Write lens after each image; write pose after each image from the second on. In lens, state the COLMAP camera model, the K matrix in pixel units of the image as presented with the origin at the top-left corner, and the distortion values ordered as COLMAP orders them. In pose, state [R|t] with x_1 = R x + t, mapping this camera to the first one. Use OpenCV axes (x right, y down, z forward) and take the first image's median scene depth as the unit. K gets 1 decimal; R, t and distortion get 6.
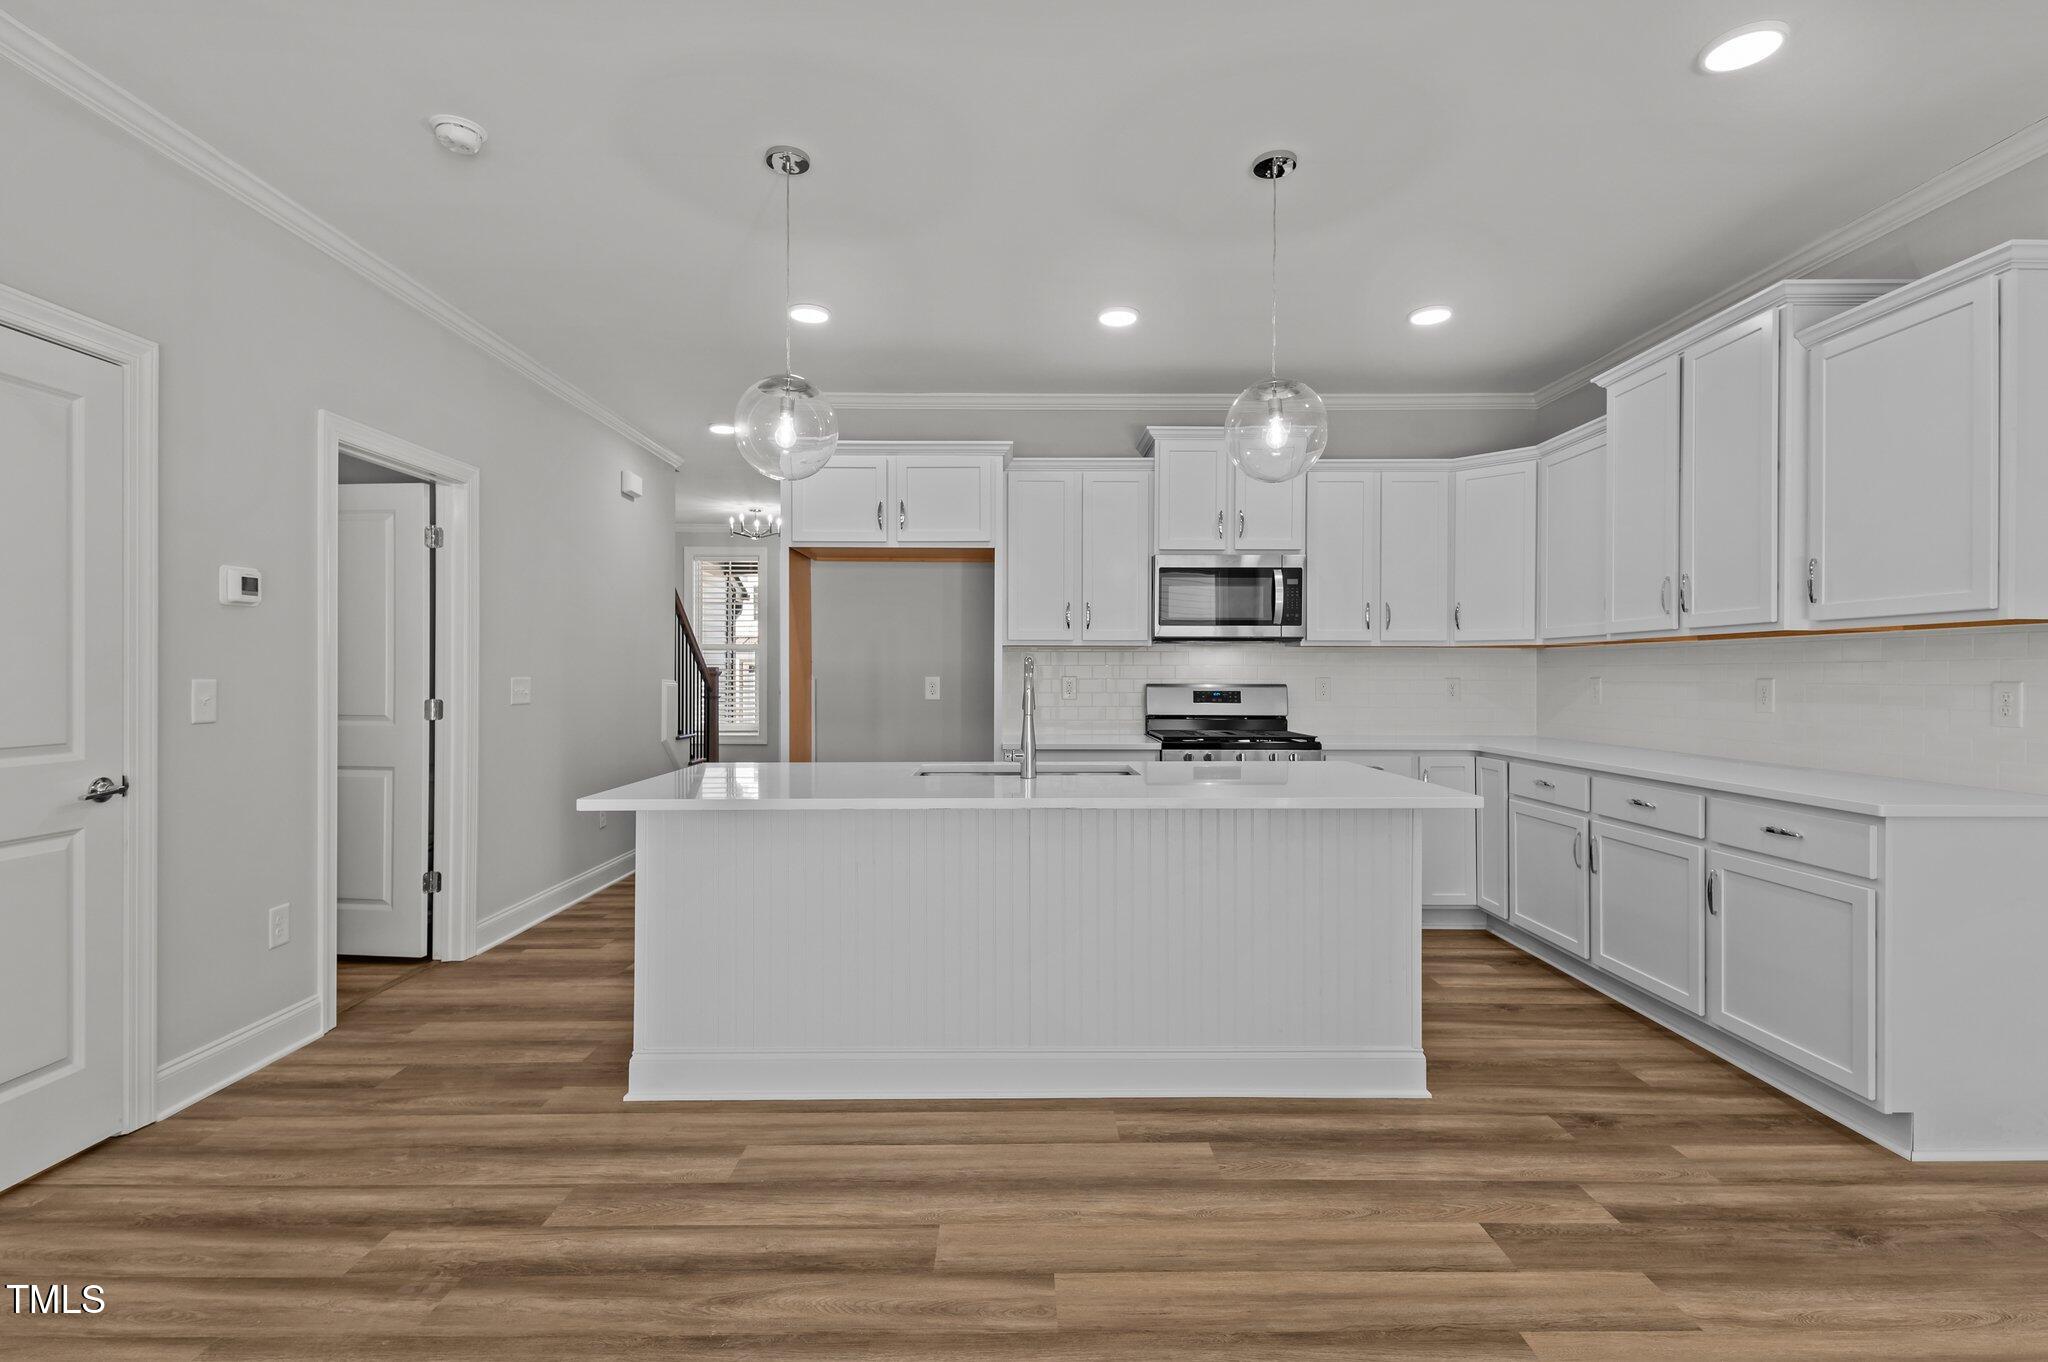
lens RADIAL K [[962.6, 0, 1028.5], [0, 962.6, 674.2], [0, 0, 1]] dist [0.014209, -0.001722]
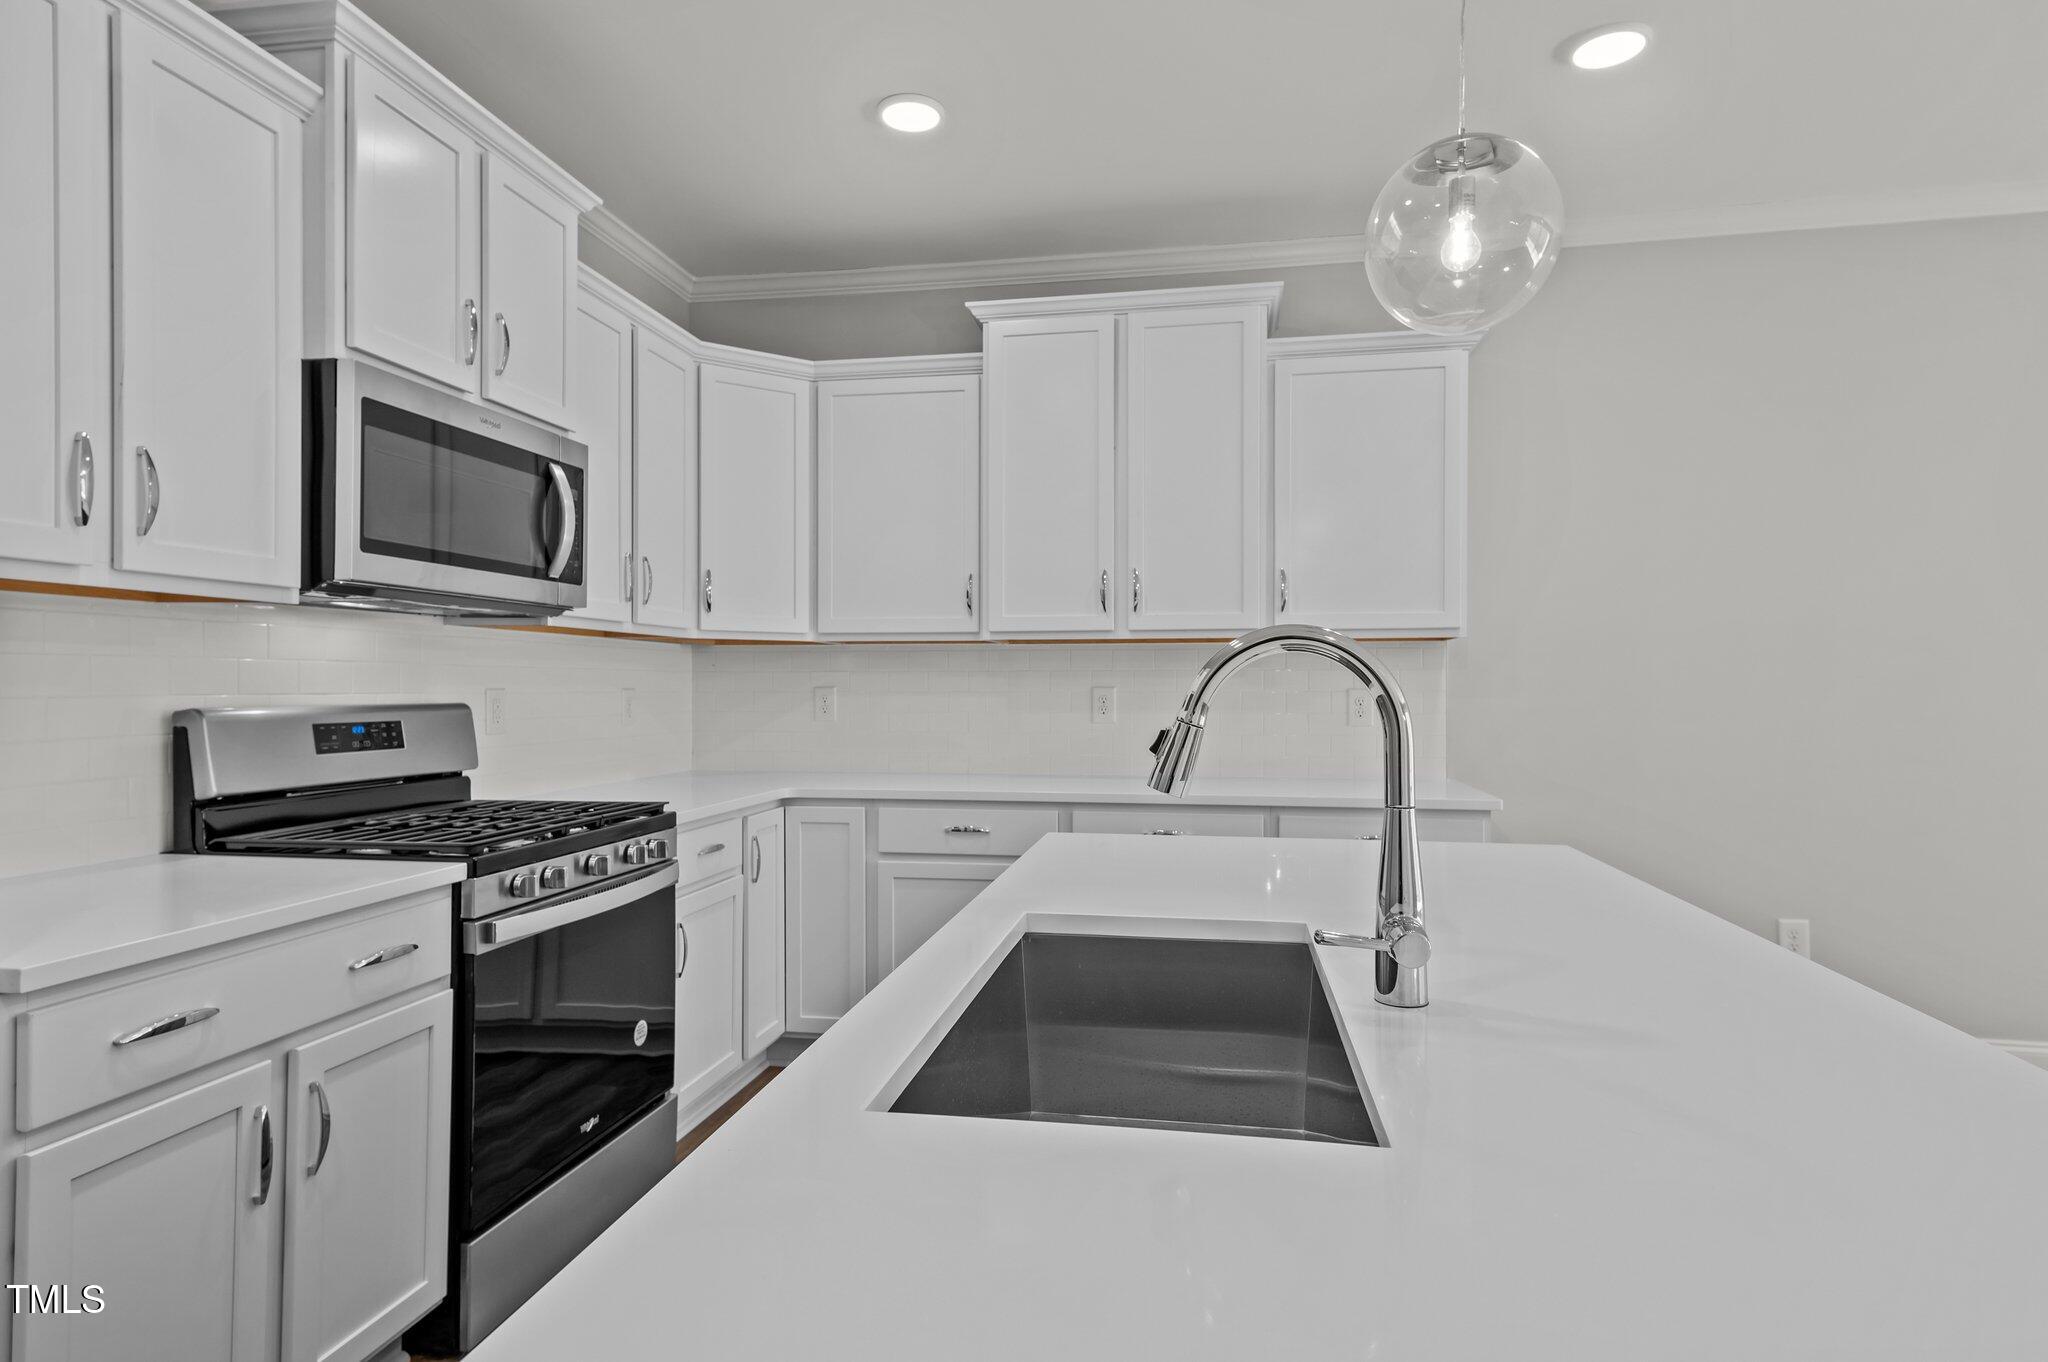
lens RADIAL K [[1121.2, 0, 1022.0], [0, 1121.2, 685.1], [0, 0, 1]] dist [0.044552, 0.000251]
pose [[0.177079, -0.000549, 0.984196, -0.280327], [-0.001077, 0.999999, 0.000752, 0.001004], [-0.984196, -0.001194, 0.177079, 0.746123]]
